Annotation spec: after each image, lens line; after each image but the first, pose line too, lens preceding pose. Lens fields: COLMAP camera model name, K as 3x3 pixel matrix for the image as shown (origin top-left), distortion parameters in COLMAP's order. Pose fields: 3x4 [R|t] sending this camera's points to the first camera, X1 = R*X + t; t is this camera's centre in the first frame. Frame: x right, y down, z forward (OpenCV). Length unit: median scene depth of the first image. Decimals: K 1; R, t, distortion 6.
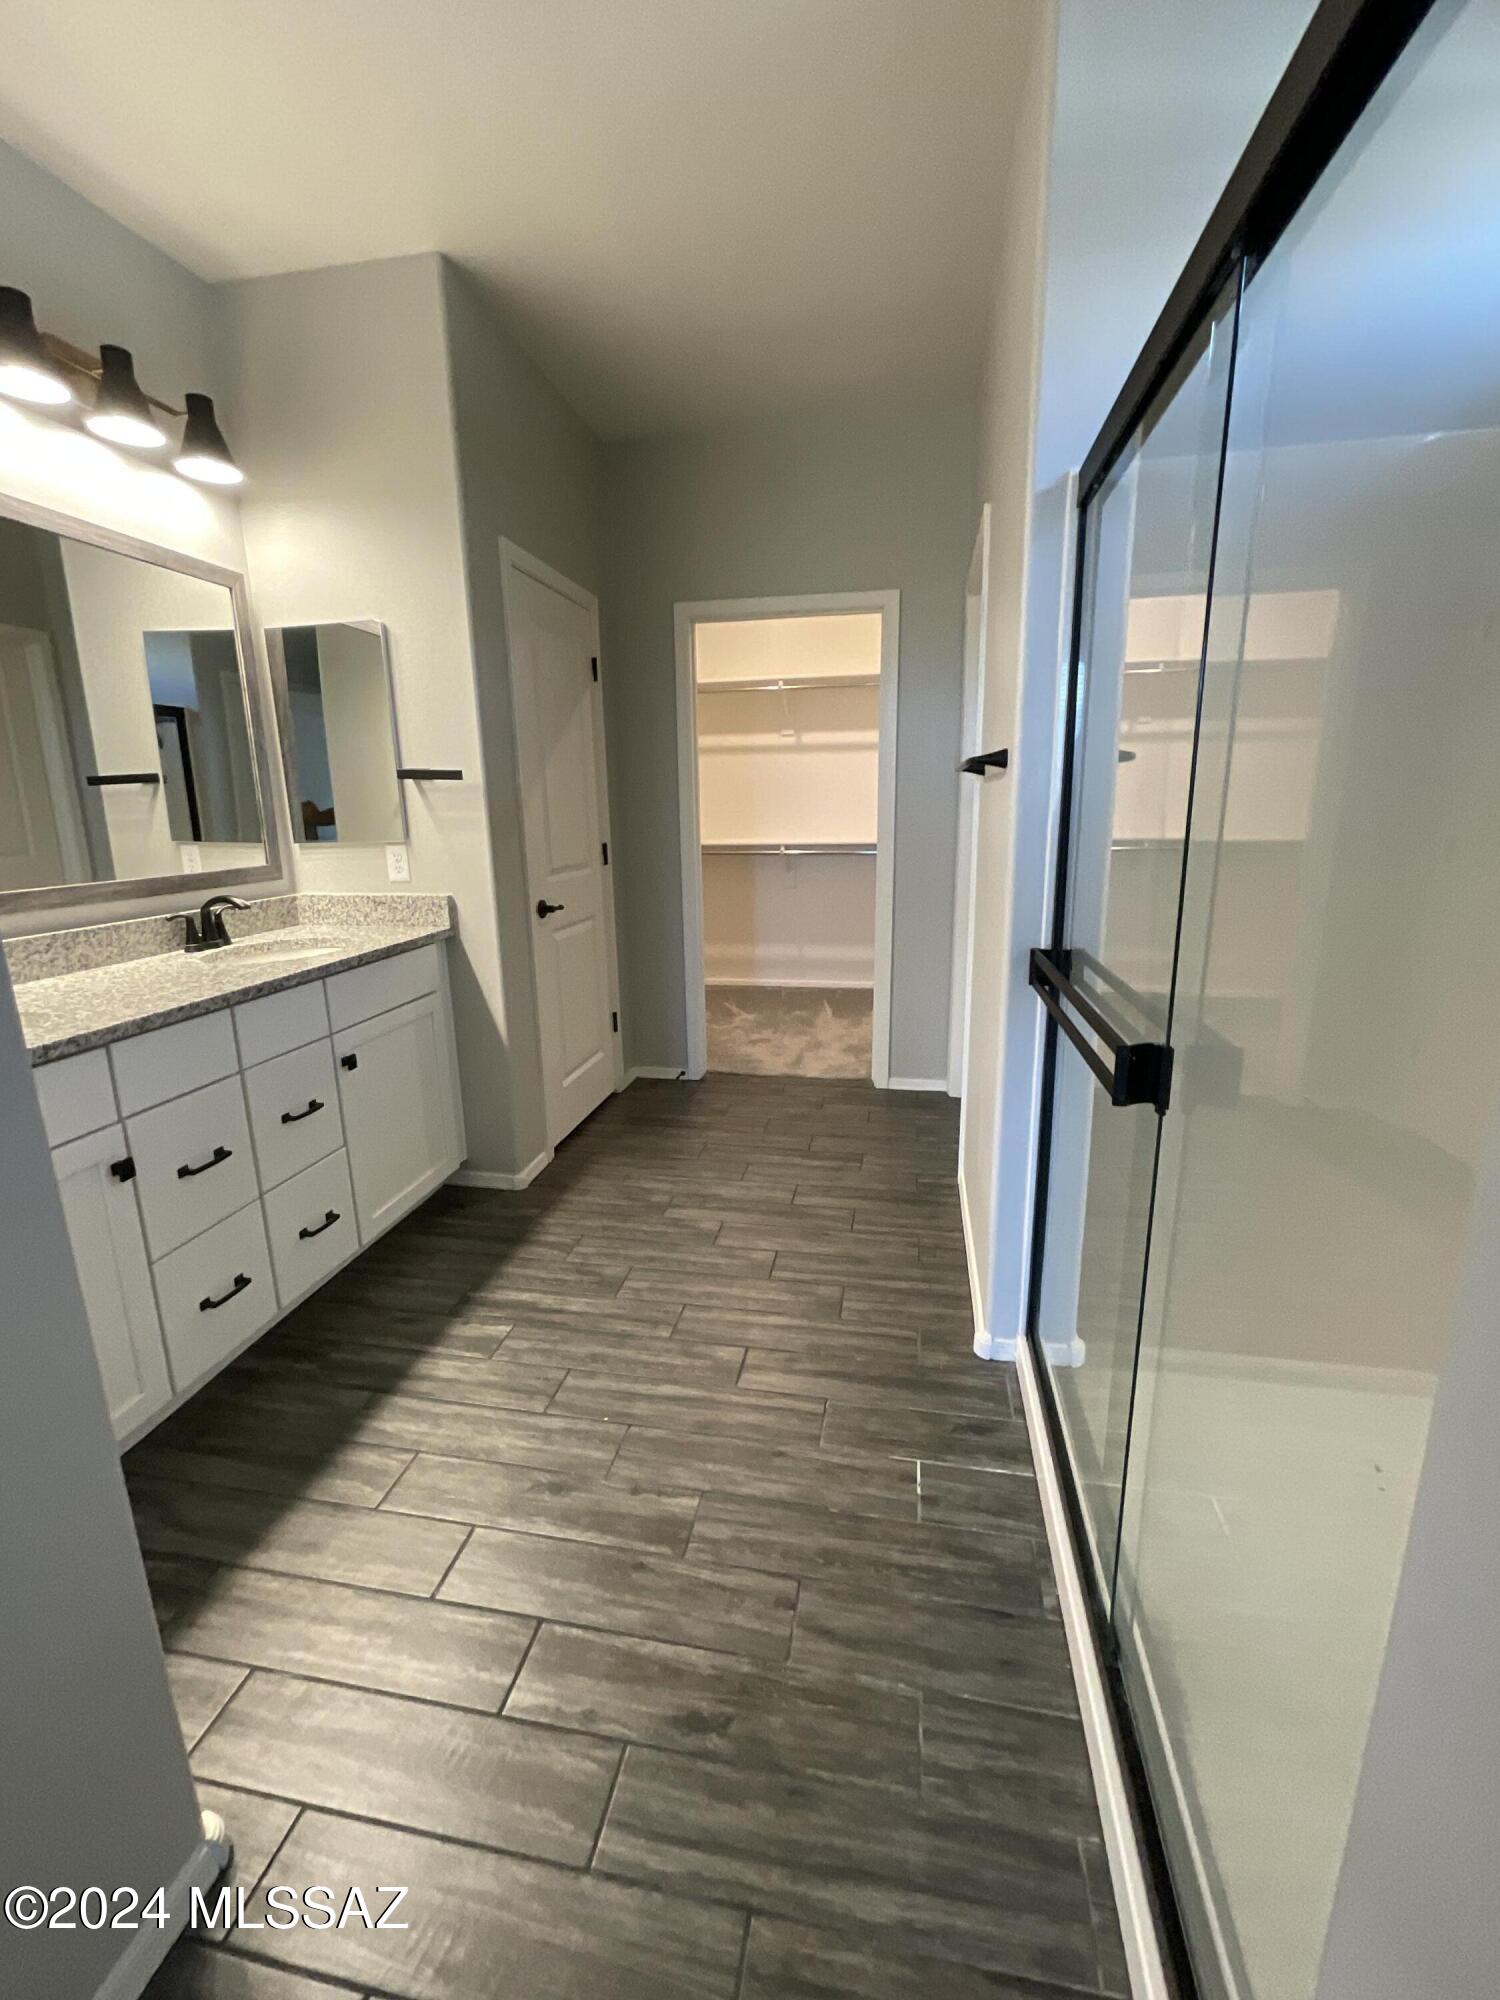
lens RADIAL K [[840.4, 0, 750.0], [0, 840.4, 1000.0], [0, 0, 1]] dist [-0.000999, -0.000145]
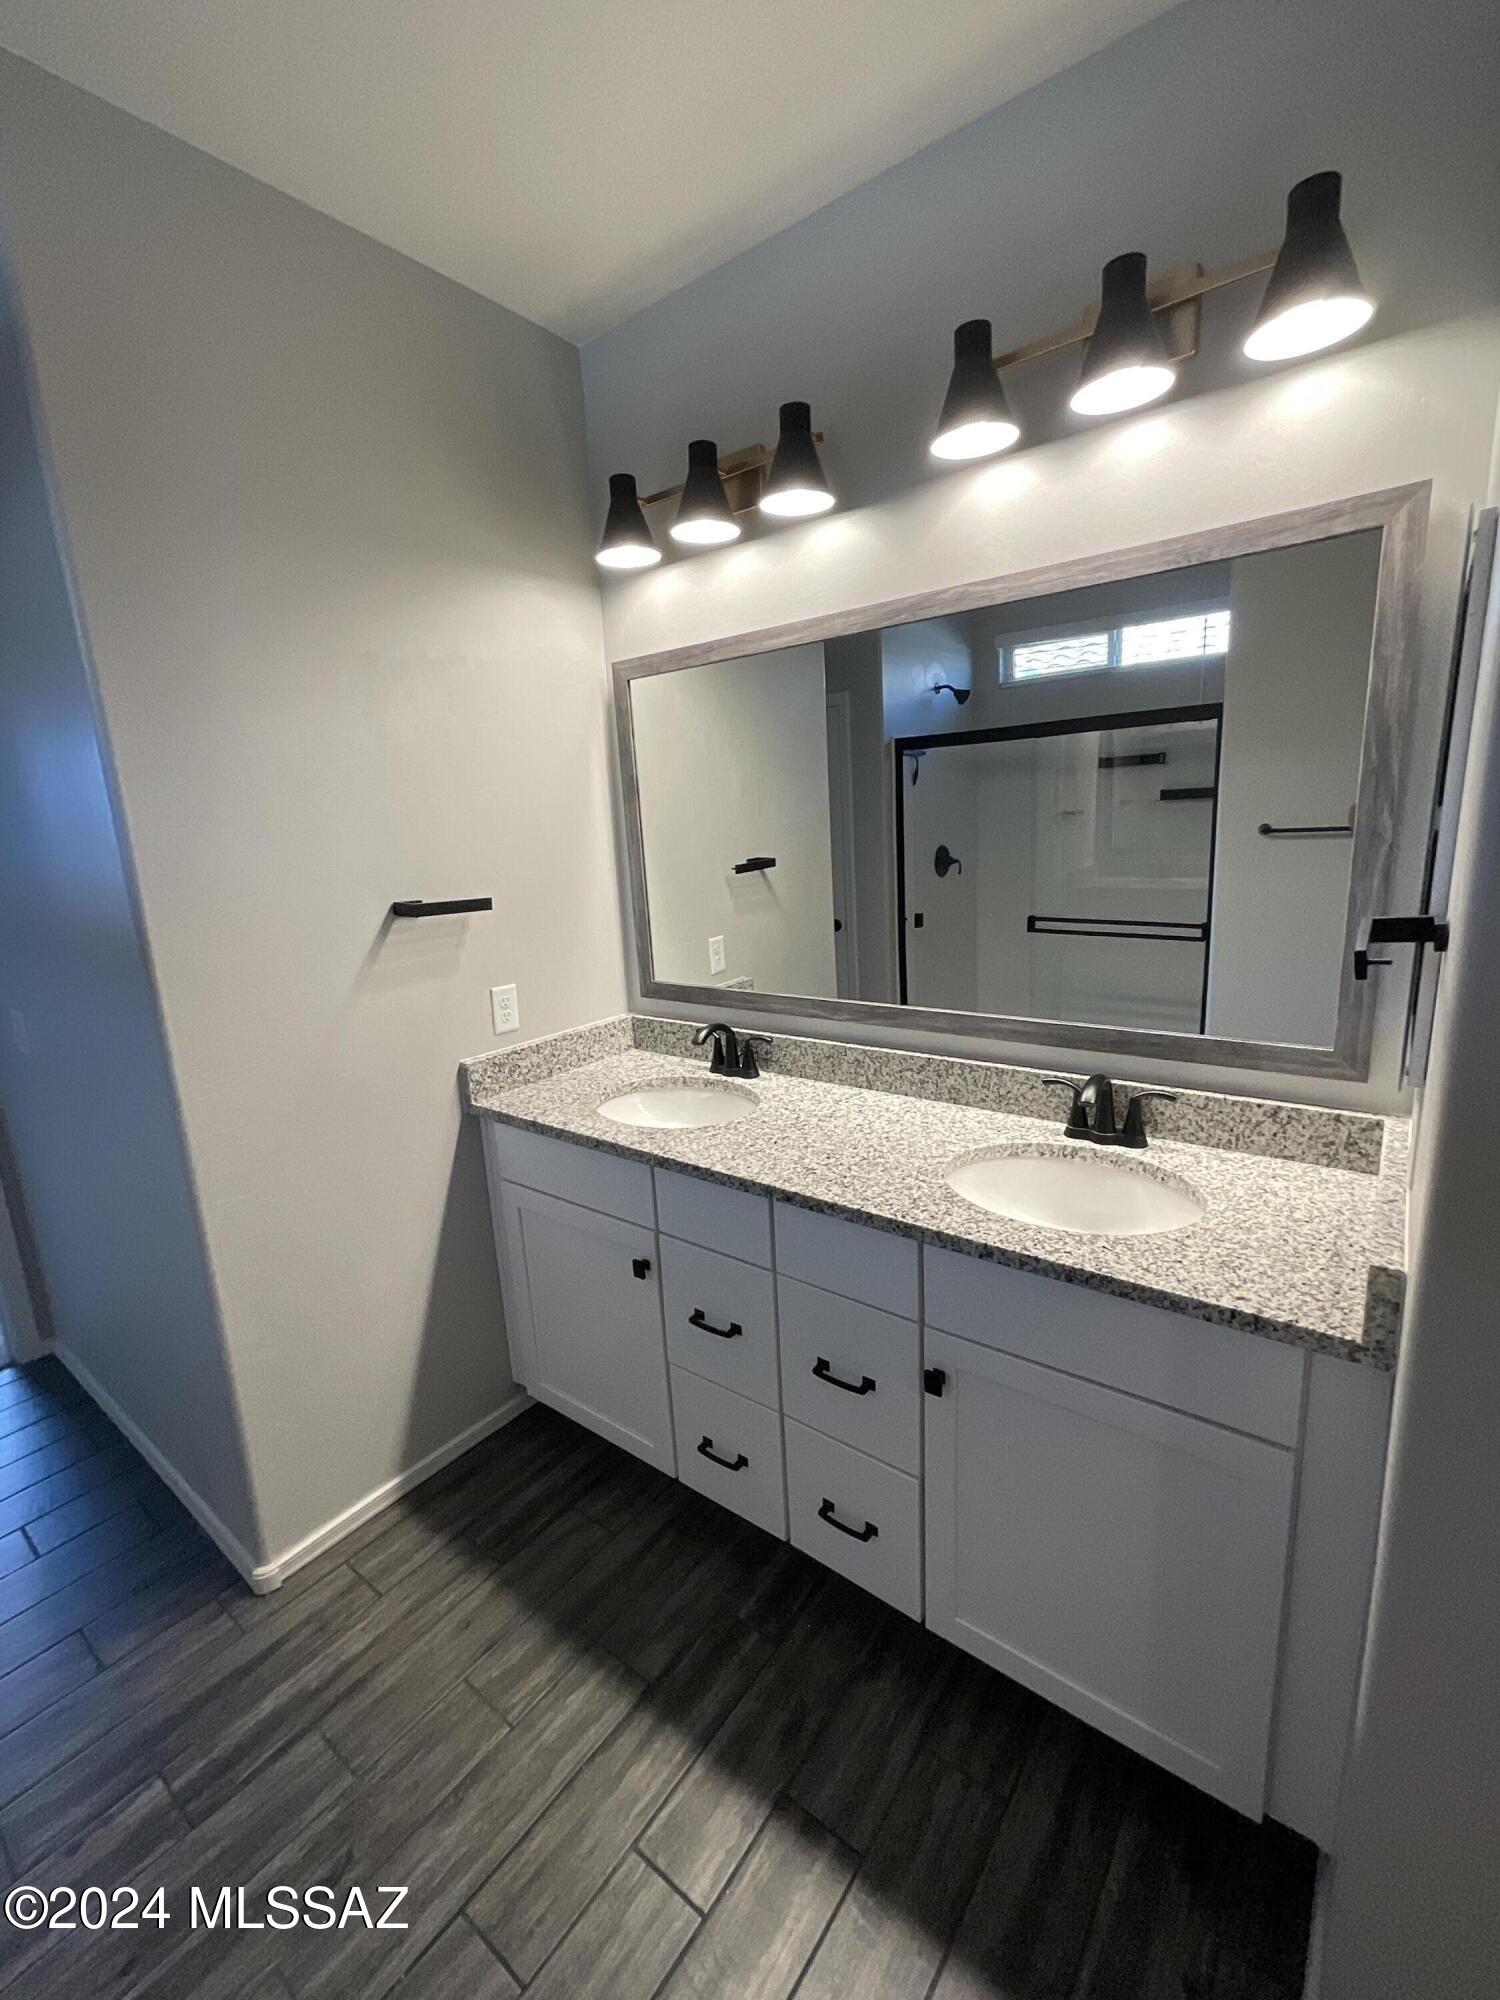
lens RADIAL K [[840.4, 0, 750.0], [0, 840.4, 1000.0], [0, 0, 1]] dist [-0.000999, -0.000145]
pose [[-0.459144, 0.223576, -0.859768, 0.062245], [-0.143785, 0.936349, 0.320276, -0.419019], [0.876649, 0.270674, -0.397772, 1.199572]]
